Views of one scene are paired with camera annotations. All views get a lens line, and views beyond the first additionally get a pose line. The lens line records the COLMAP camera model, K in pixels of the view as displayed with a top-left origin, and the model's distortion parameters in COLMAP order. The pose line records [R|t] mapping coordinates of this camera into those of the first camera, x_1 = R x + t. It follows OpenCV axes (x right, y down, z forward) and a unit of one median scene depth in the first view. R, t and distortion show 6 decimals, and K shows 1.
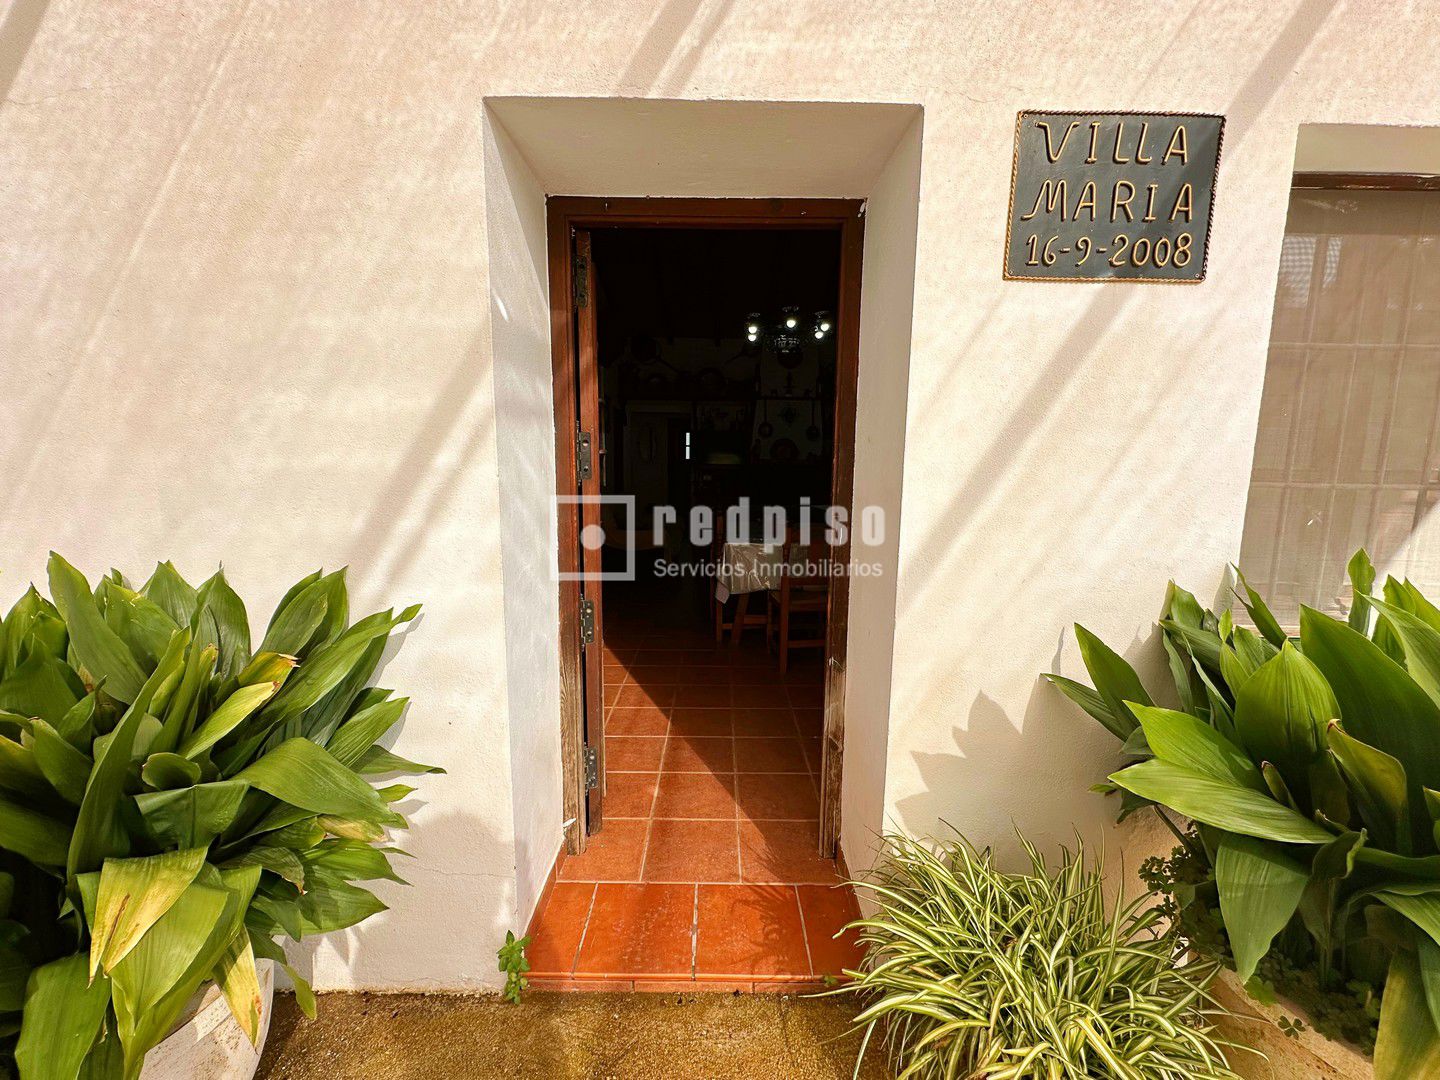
lens RADIAL K [[572.7, 0, 714.8], [0, 572.7, 549.4], [0, 0, 1]] dist [-0.000682, -0.000006]
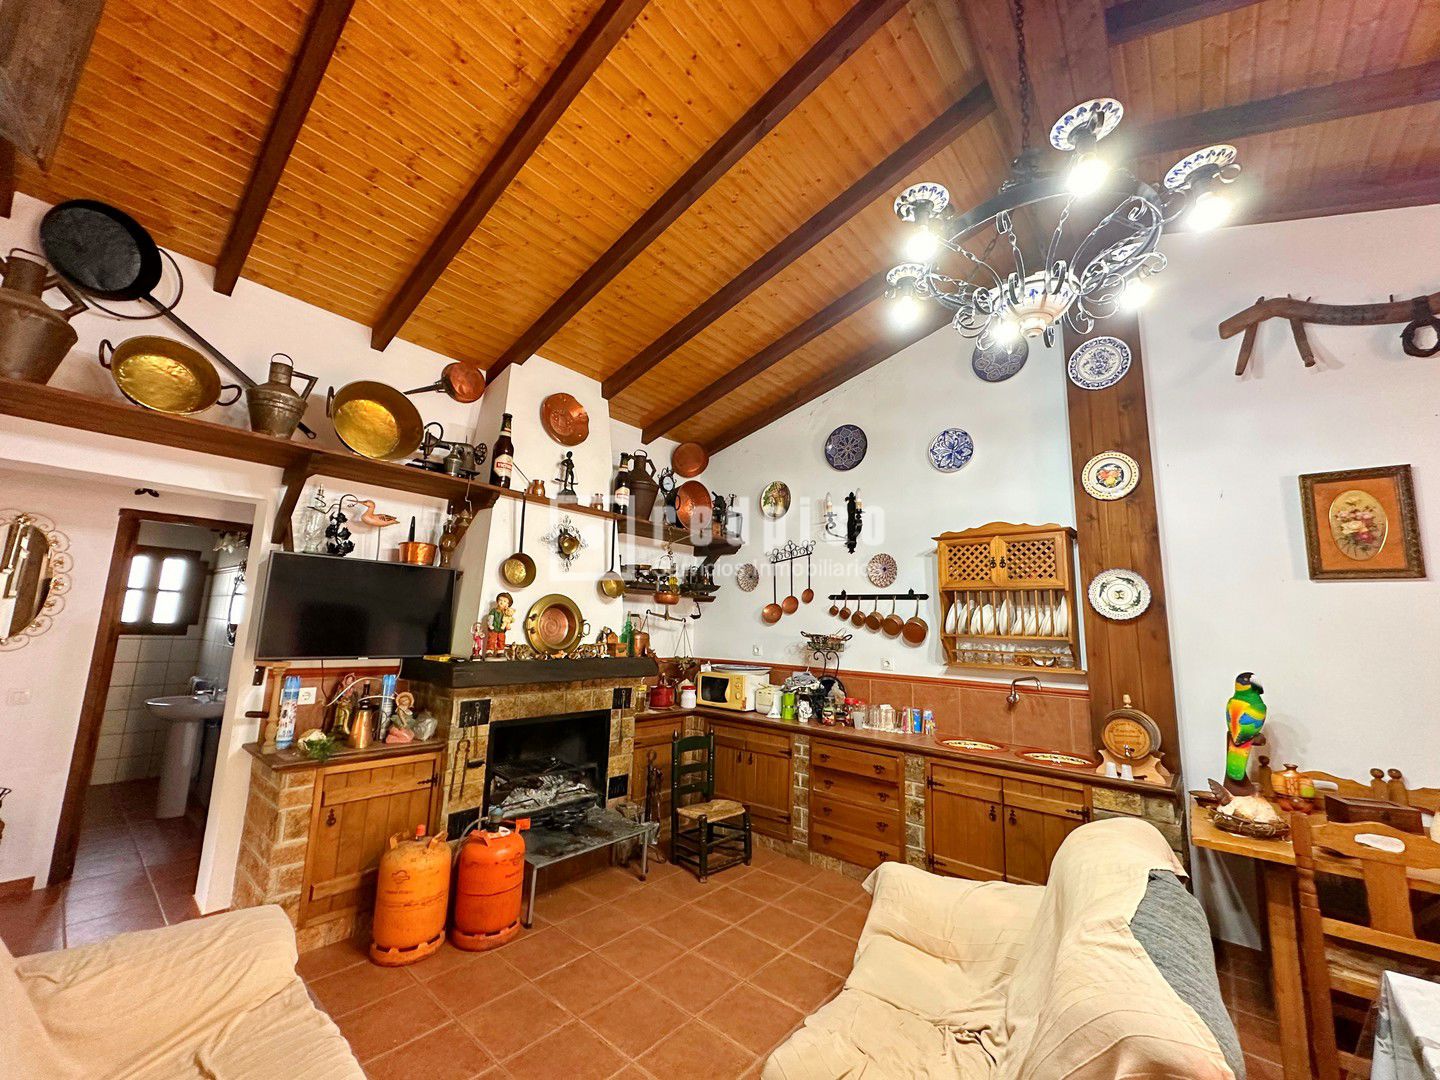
lens RADIAL K [[572.7, 0, 715.9], [0, 572.7, 539.3], [0, 0, 1]] dist [-0.000682, -0.000006]
pose [[0.657666, 0.123240, 0.743161, -0.121725], [0.083661, 0.968475, -0.234641, -0.124034], [-0.748650, 0.216488, 0.626623, 0.637419]]
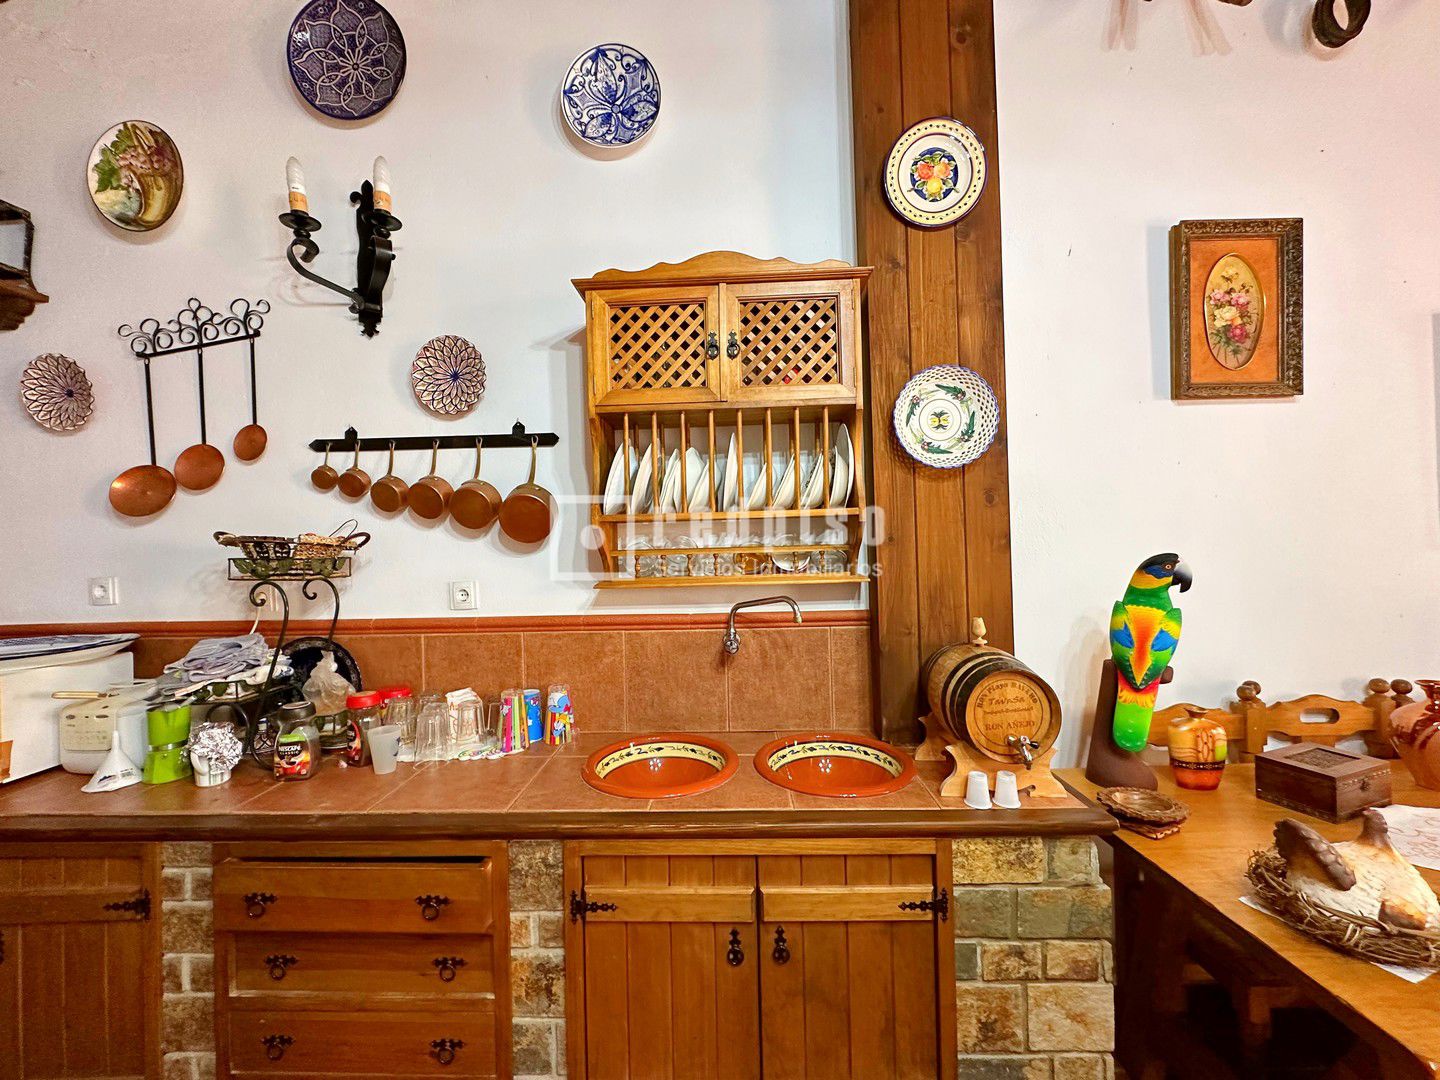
lens RADIAL K [[572.7, 0, 720.0], [0, 572.7, 538.6], [0, 0, 1]] dist [-0.000682, -0.000006]
pose [[0.032466, -0.010784, 0.999415, 0.138432], [0.167478, 0.985862, 0.005198, -0.129403], [-0.985341, 0.167212, 0.033814, 0.751311]]
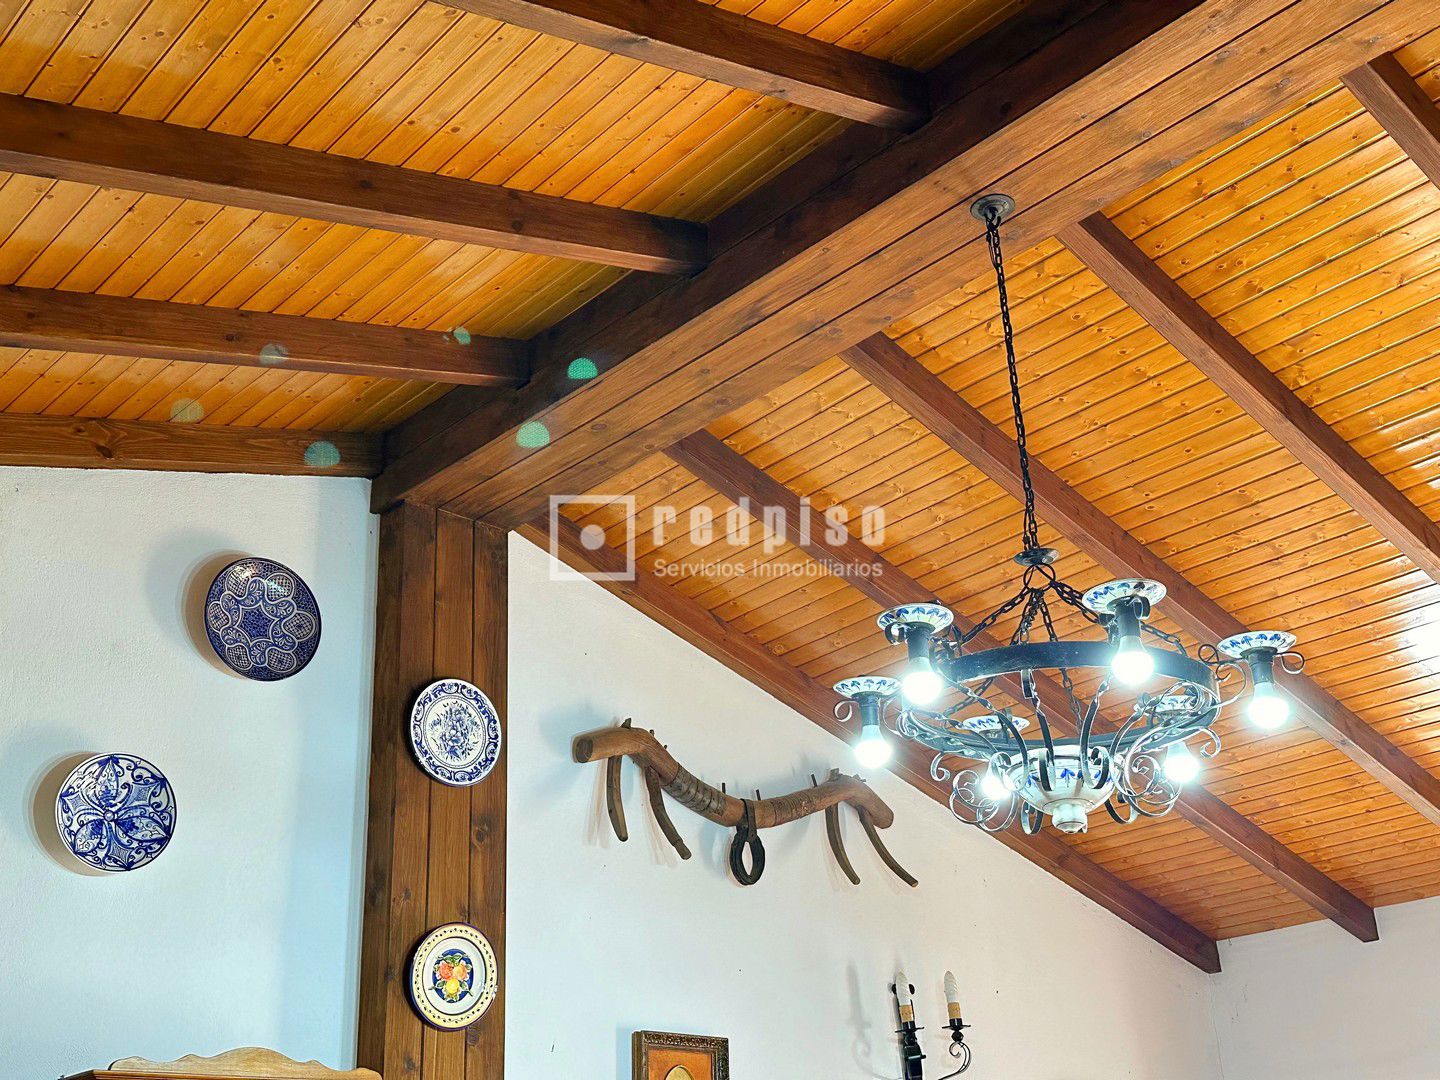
lens RADIAL K [[1687.0, 0, 735.1], [0, 1687.0, 550.5], [0, 0, 1]] dist [0.086763, 0.000000]
pose [[-0.667263, 0.312603, 0.676047, -0.136849], [0.141333, 0.944313, -0.297151, -0.186645], [-0.731290, -0.102730, -0.674286, 0.979564]]
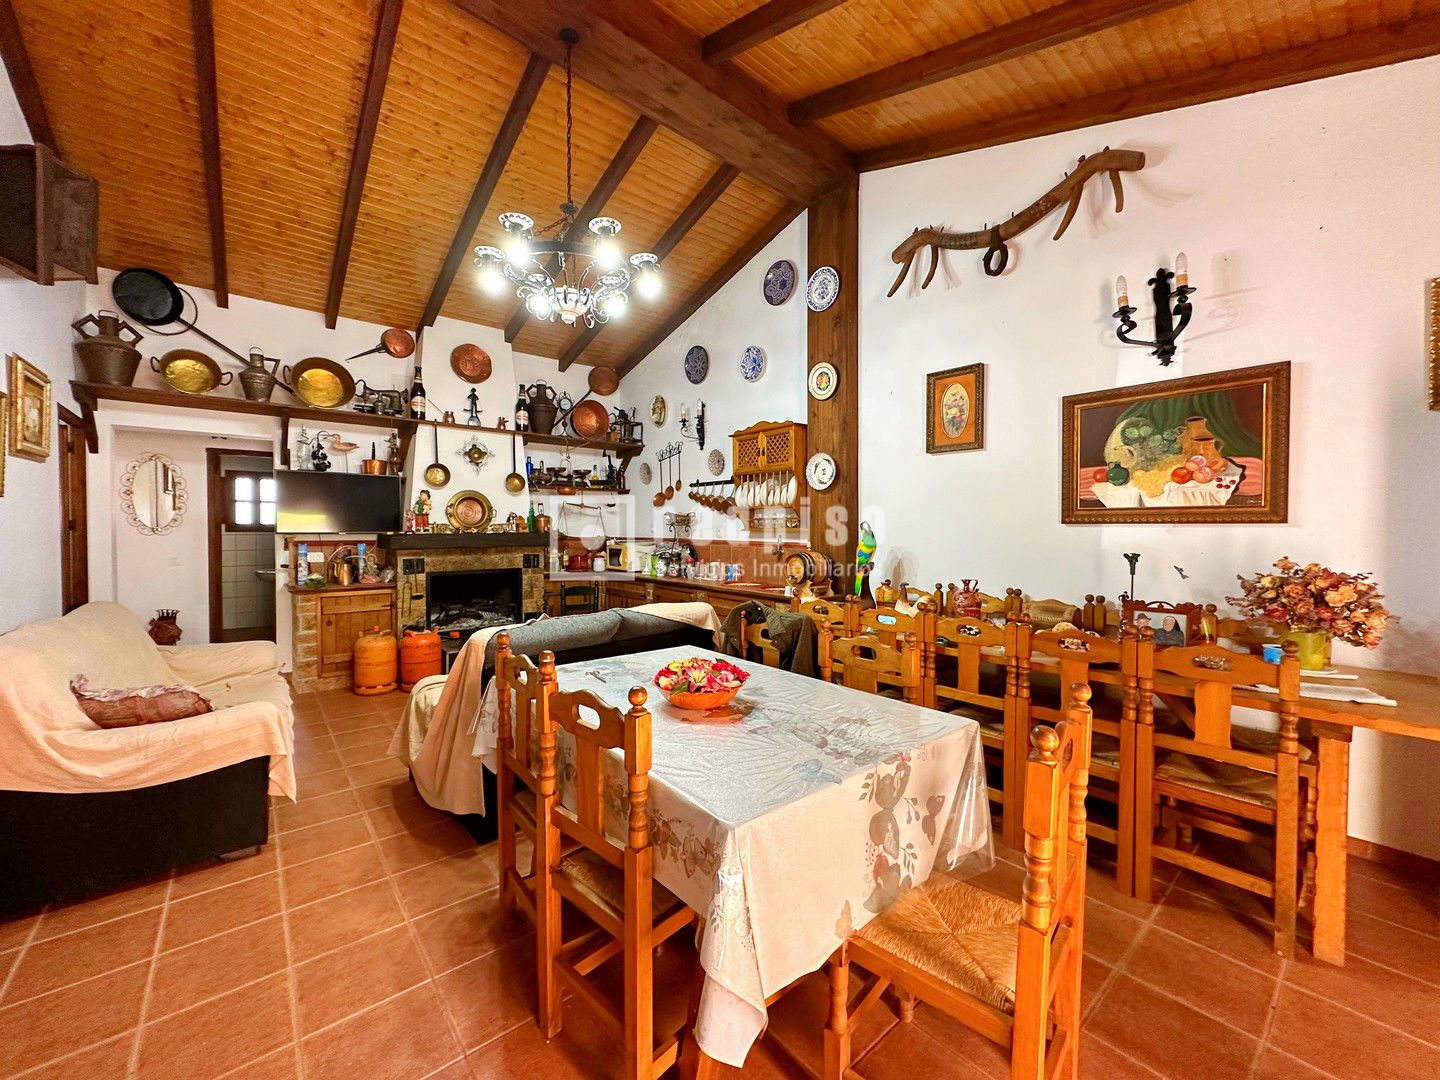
lens RADIAL K [[572.7, 0, 714.5], [0, 572.7, 540.7], [0, 0, 1]] dist [-0.000682, -0.000006]
pose [[0.777562, -0.026399, 0.628251, -0.064061], [0.098700, 0.991858, -0.080479, -0.063636], [-0.621011, 0.124586, 0.773837, 0.361830]]
